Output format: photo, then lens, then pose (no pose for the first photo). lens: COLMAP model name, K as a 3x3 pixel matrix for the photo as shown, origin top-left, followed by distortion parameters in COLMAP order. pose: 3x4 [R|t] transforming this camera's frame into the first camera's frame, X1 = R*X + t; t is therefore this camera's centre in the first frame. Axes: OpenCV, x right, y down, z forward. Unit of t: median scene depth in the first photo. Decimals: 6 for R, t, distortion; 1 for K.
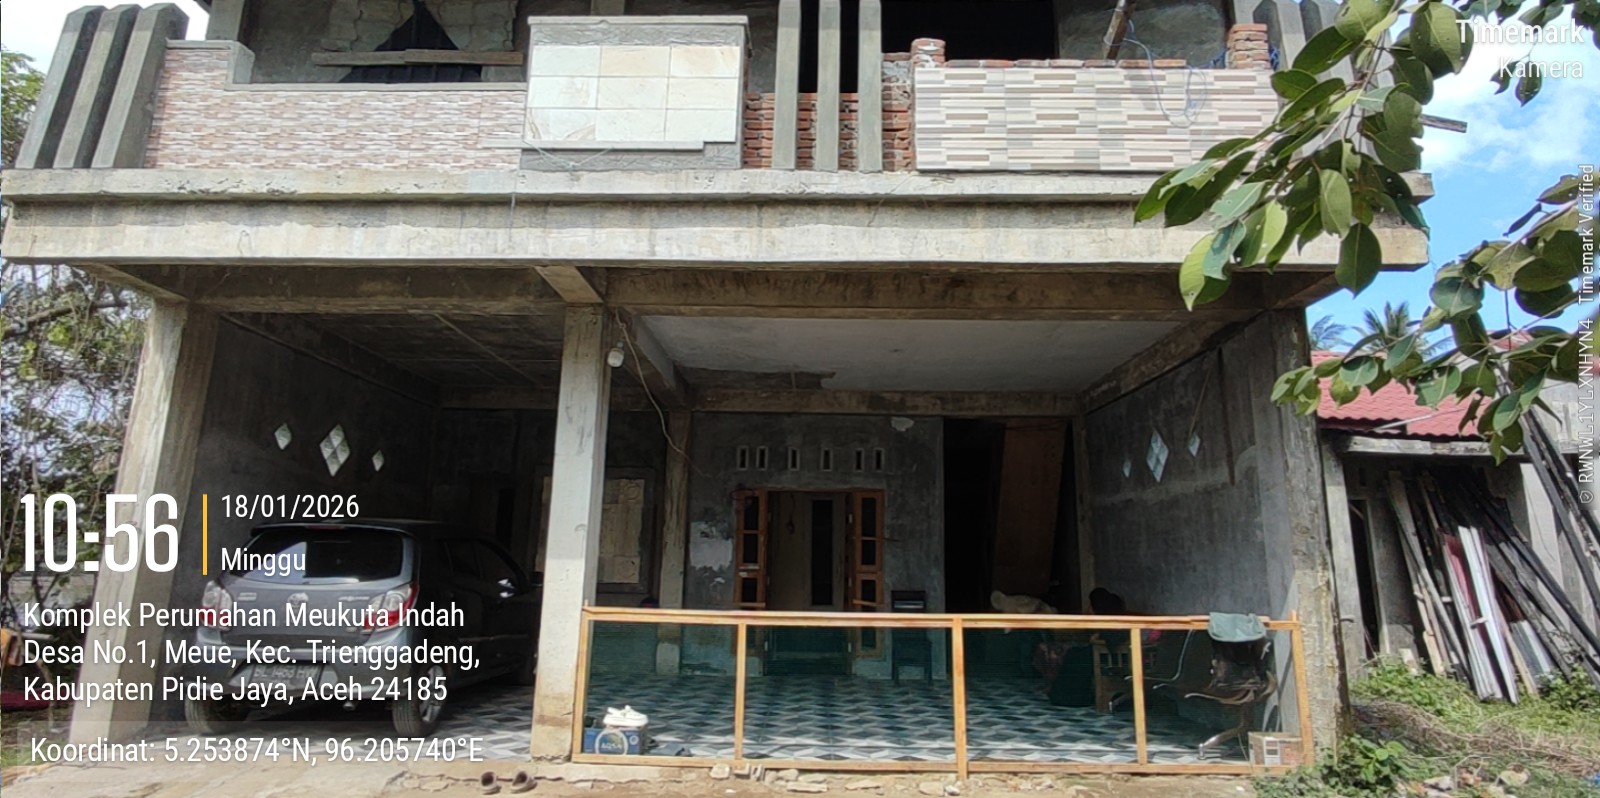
lens RADIAL K [[803.0, 0, 794.7], [0, 803.0, 394.2], [0, 0, 1]] dist [-0.010604, -0.000187]
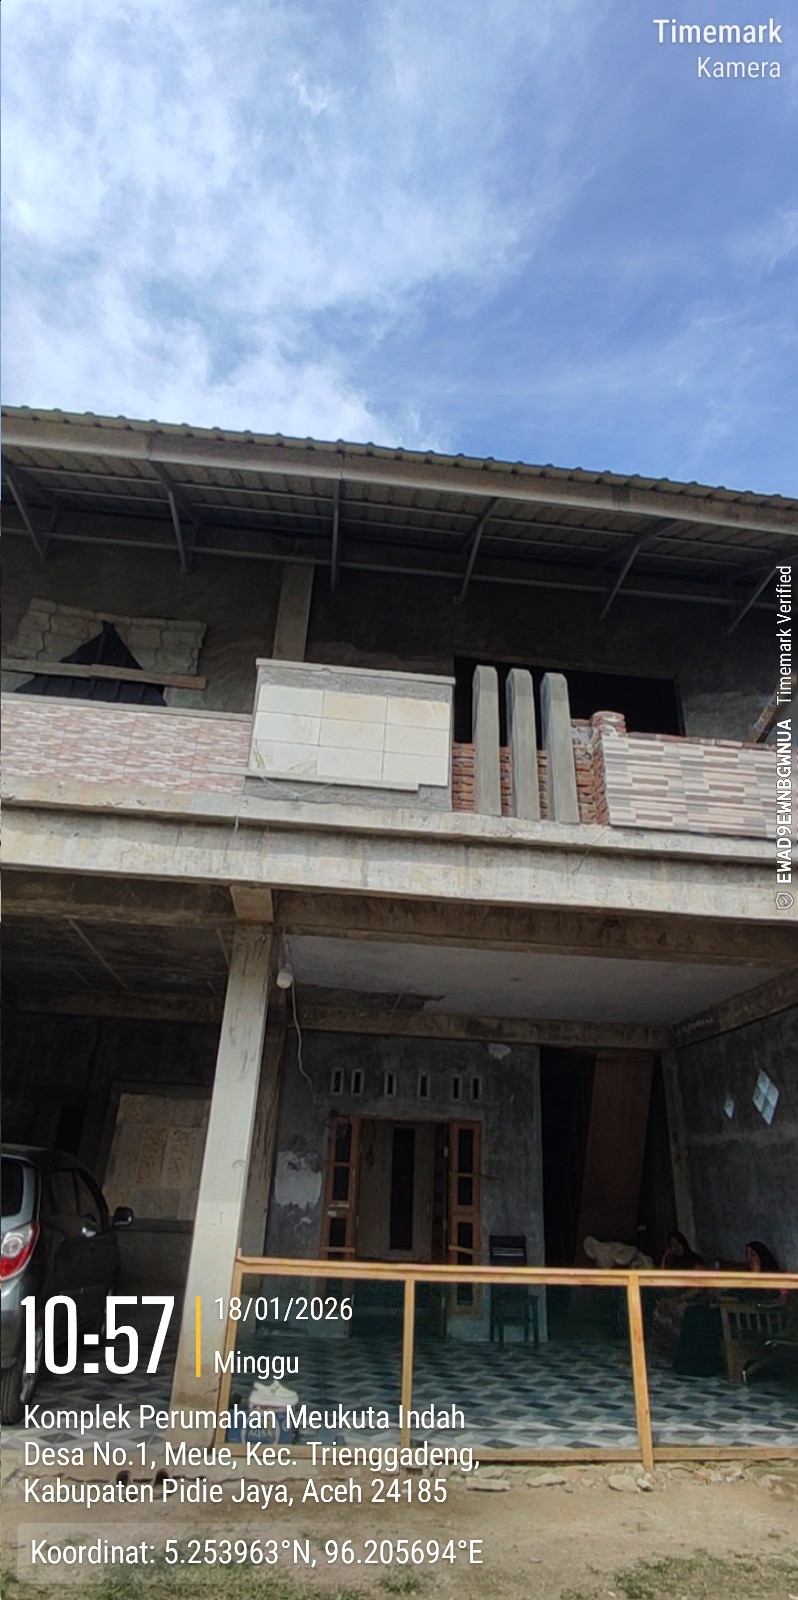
lens RADIAL K [[803.0, 0, 409.0], [0, 803.0, 796.7], [0, 0, 1]] dist [-0.010604, -0.000187]
pose [[0.989968, 0.080043, 0.116430, -0.207681], [-0.048565, 0.966614, -0.251593, -0.021250], [-0.132681, 0.243414, 0.960804, -0.027835]]
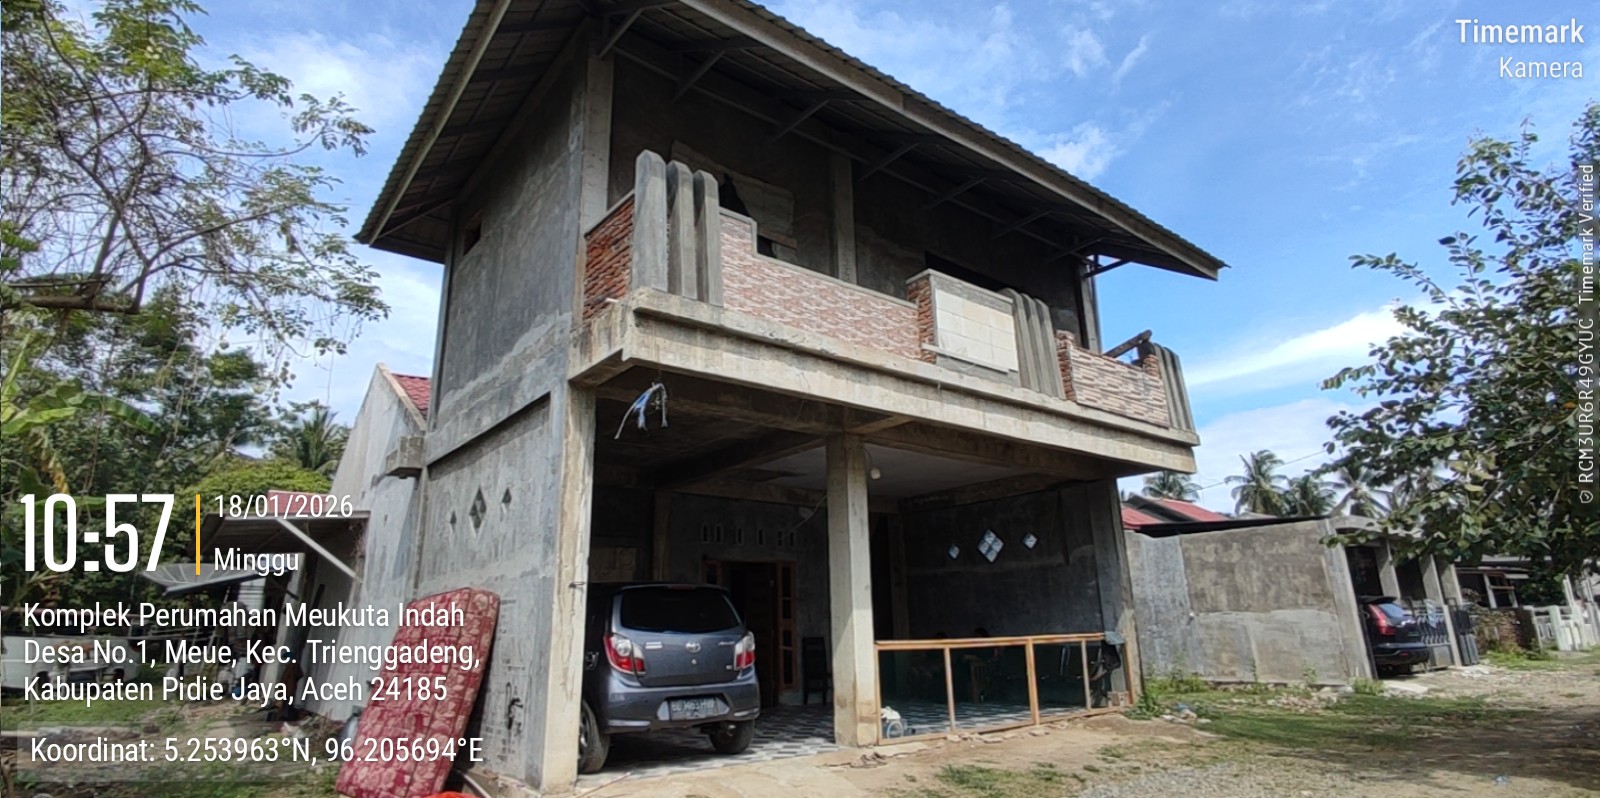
lens RADIAL K [[803.0, 0, 794.7], [0, 803.0, 394.2], [0, 0, 1]] dist [-0.010604, -0.000187]
pose [[0.770922, 0.150231, 0.618959, -1.314427], [-0.098917, 0.988234, -0.116658, -0.000771], [-0.629202, 0.028708, 0.776712, -0.078968]]
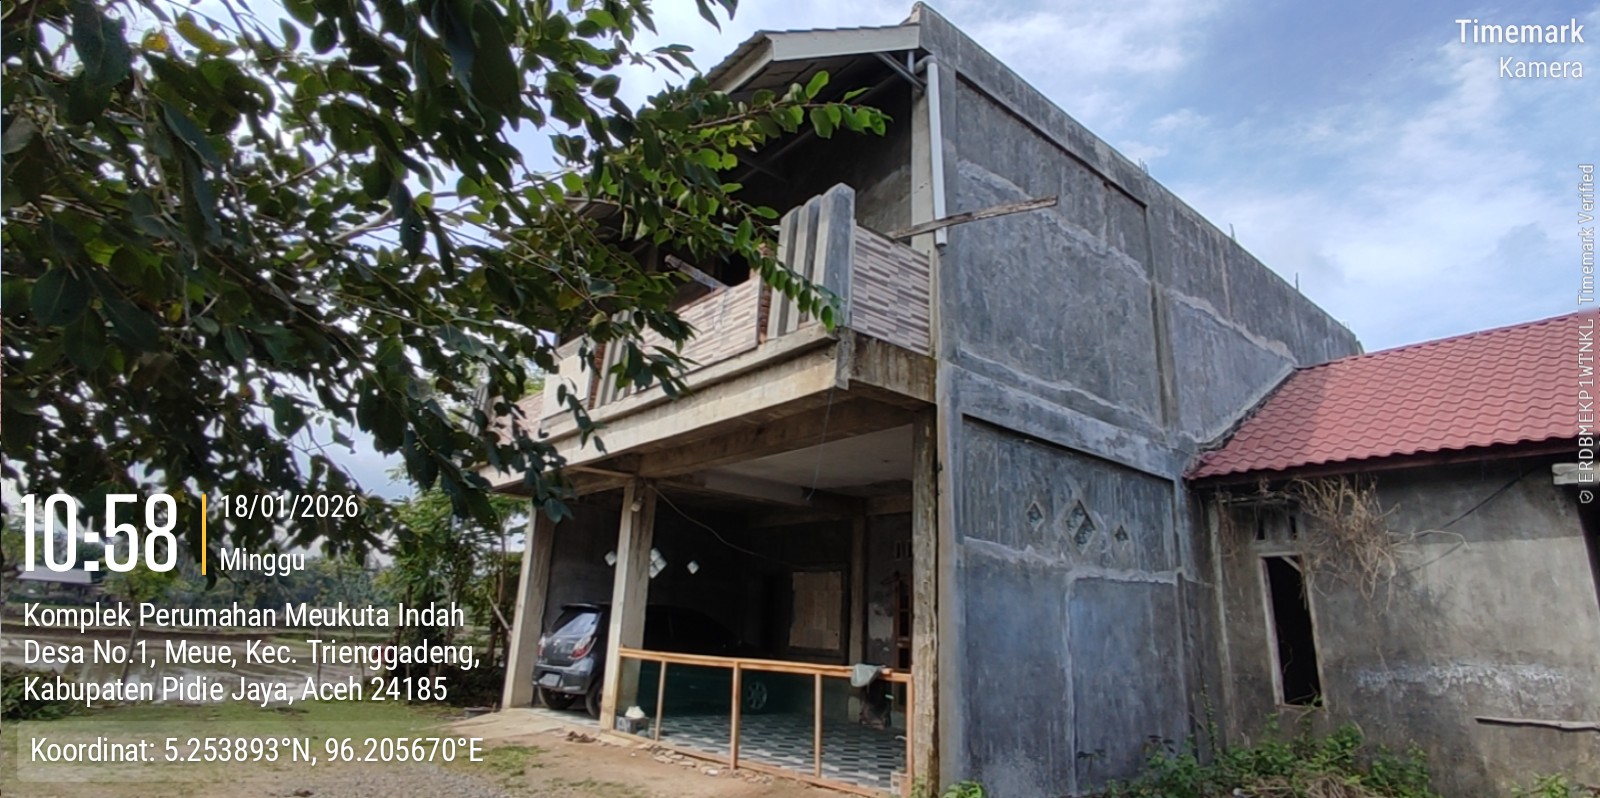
lens RADIAL K [[803.8, 0, 795.1], [0, 803.8, 397.2], [0, 0, 1]] dist [-0.003198, -0.000548]
pose [[0.664196, -0.200503, -0.720169, 1.367627], [0.121819, 0.979513, -0.160356, 0.046631], [0.737566, 0.018778, 0.675013, 0.049952]]
